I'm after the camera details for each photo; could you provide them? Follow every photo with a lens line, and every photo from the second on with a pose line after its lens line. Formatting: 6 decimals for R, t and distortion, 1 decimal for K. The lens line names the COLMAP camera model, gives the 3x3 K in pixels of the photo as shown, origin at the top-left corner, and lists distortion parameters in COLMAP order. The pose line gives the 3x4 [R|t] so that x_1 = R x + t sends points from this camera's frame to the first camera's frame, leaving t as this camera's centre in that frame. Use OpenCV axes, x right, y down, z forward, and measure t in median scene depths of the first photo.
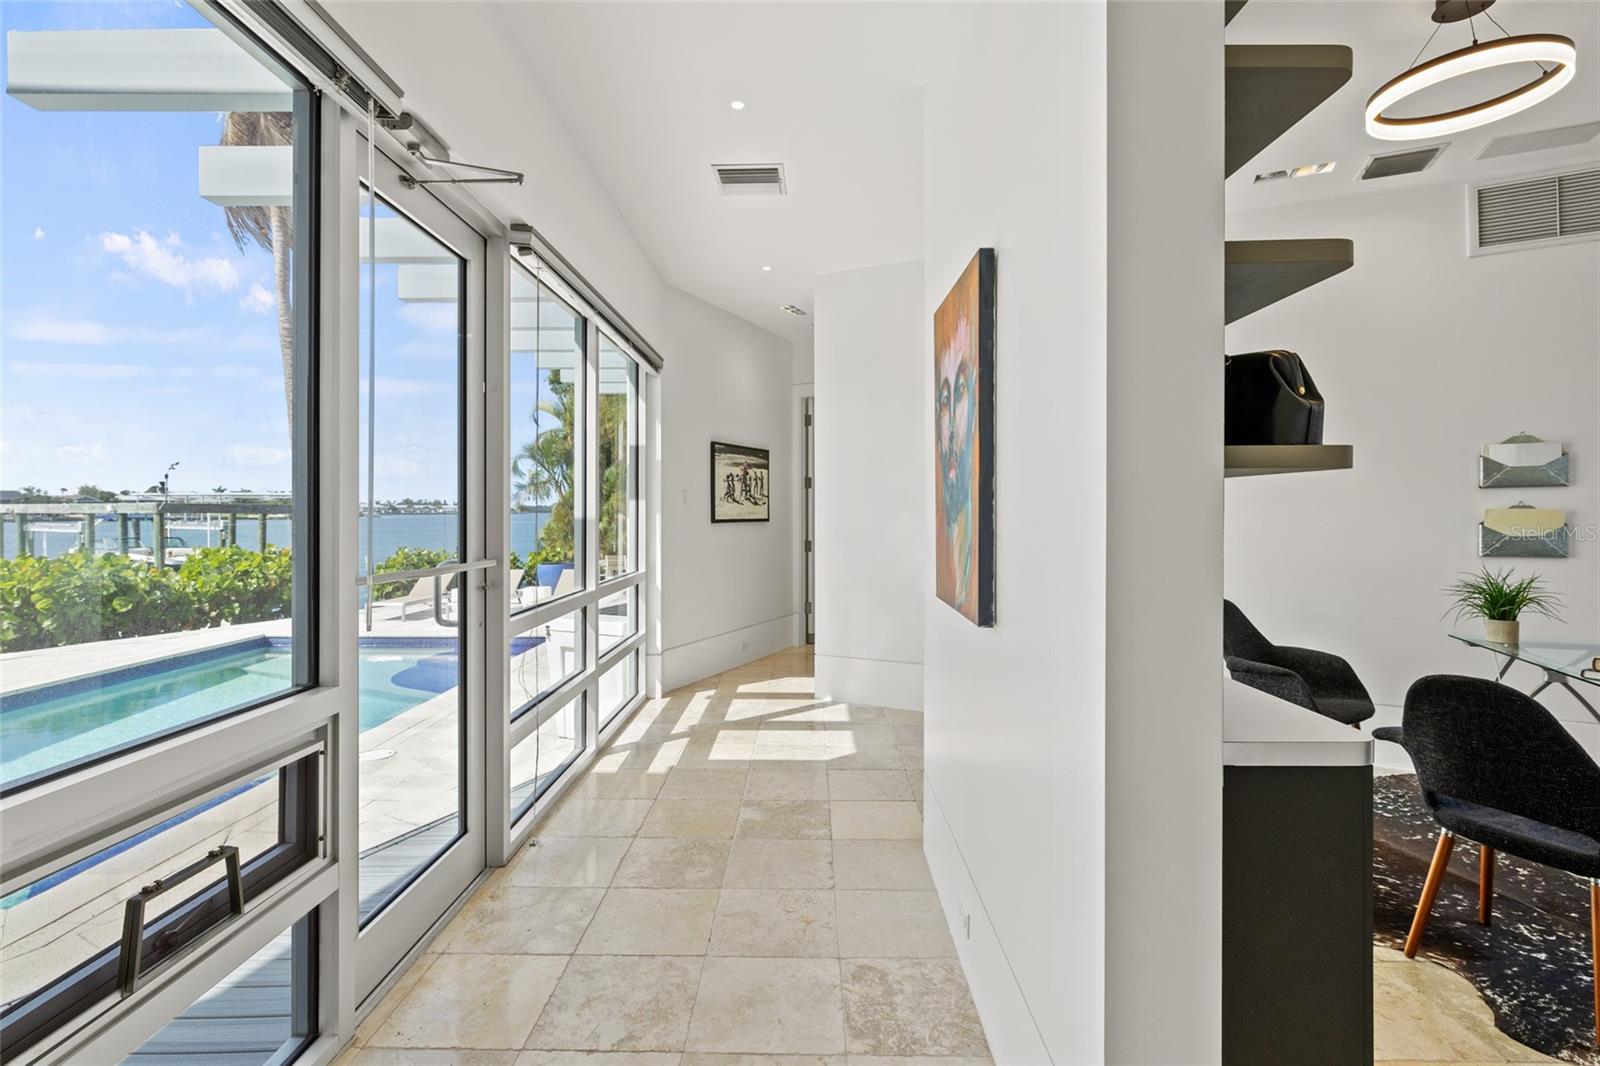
lens RADIAL K [[723.7, 0, 799.5], [0, 723.7, 515.5], [0, 0, 1]] dist [-0.001565, -0.000063]
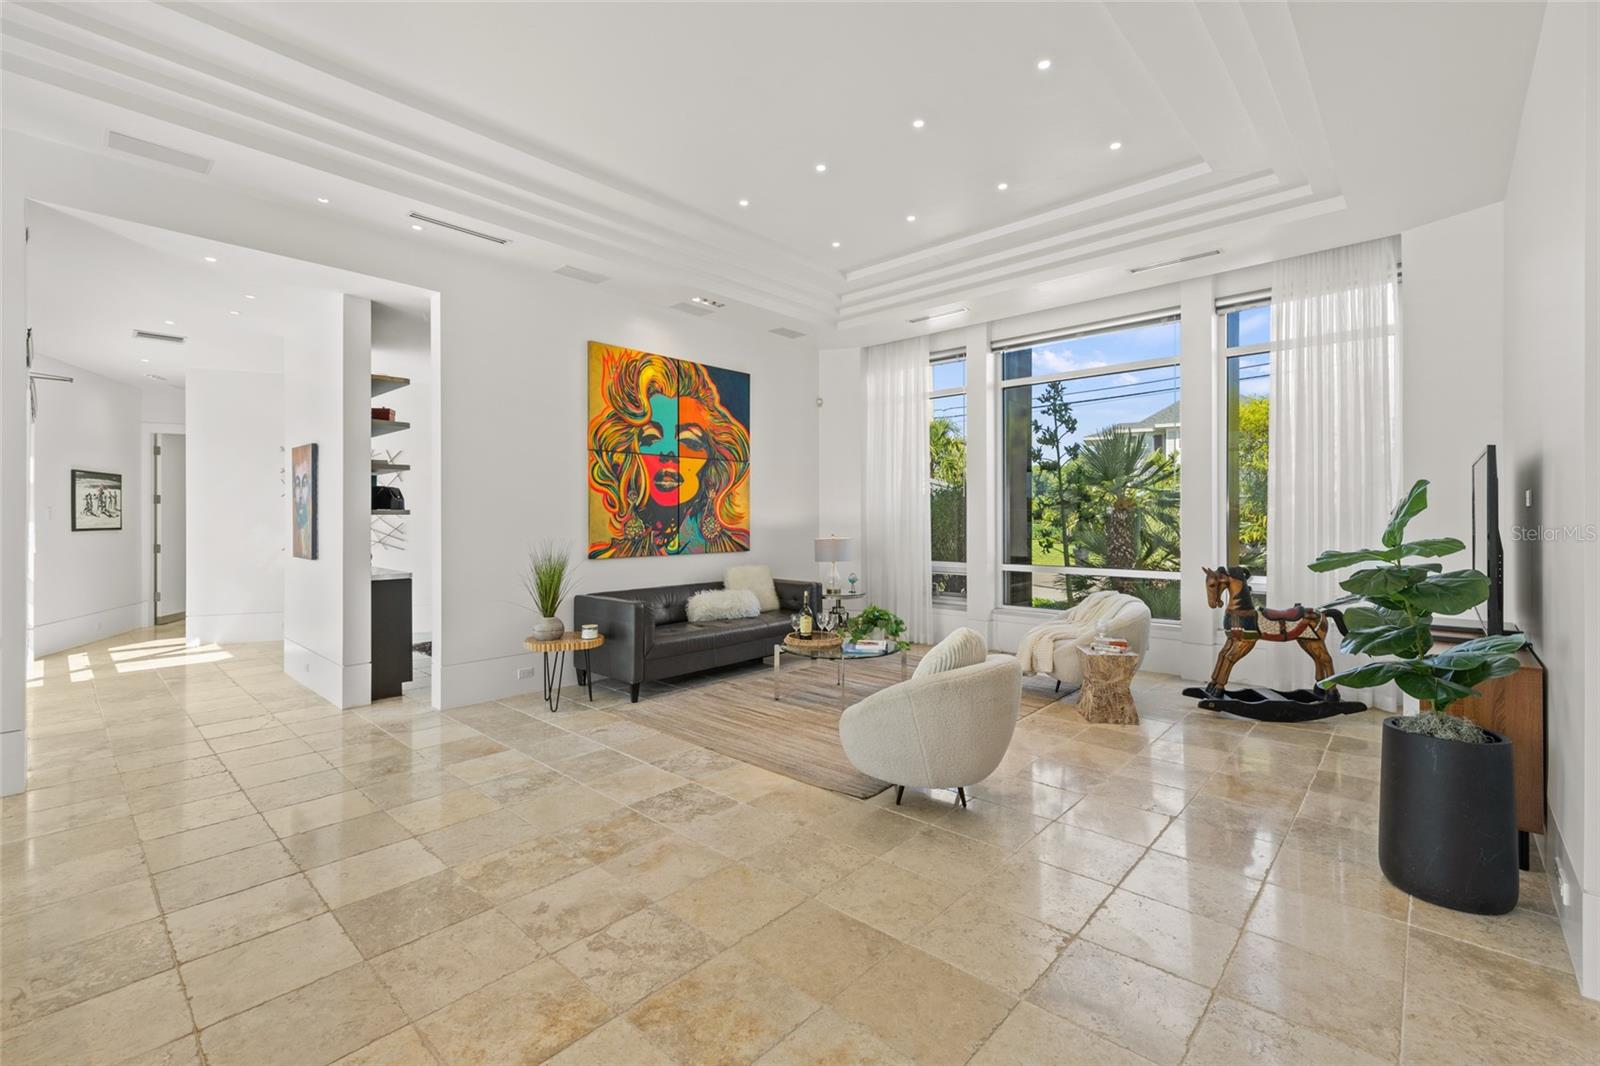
lens RADIAL K [[685.4, 0, 802.3], [0, 685.4, 522.5], [0, 0, 1]] dist [-0.000009, 0.000727]
pose [[0.655882, -0.005453, 0.754844, -0.191516], [0.003495, 0.999985, 0.004187, -0.006236], [-0.754856, -0.000108, 0.655891, -0.814537]]
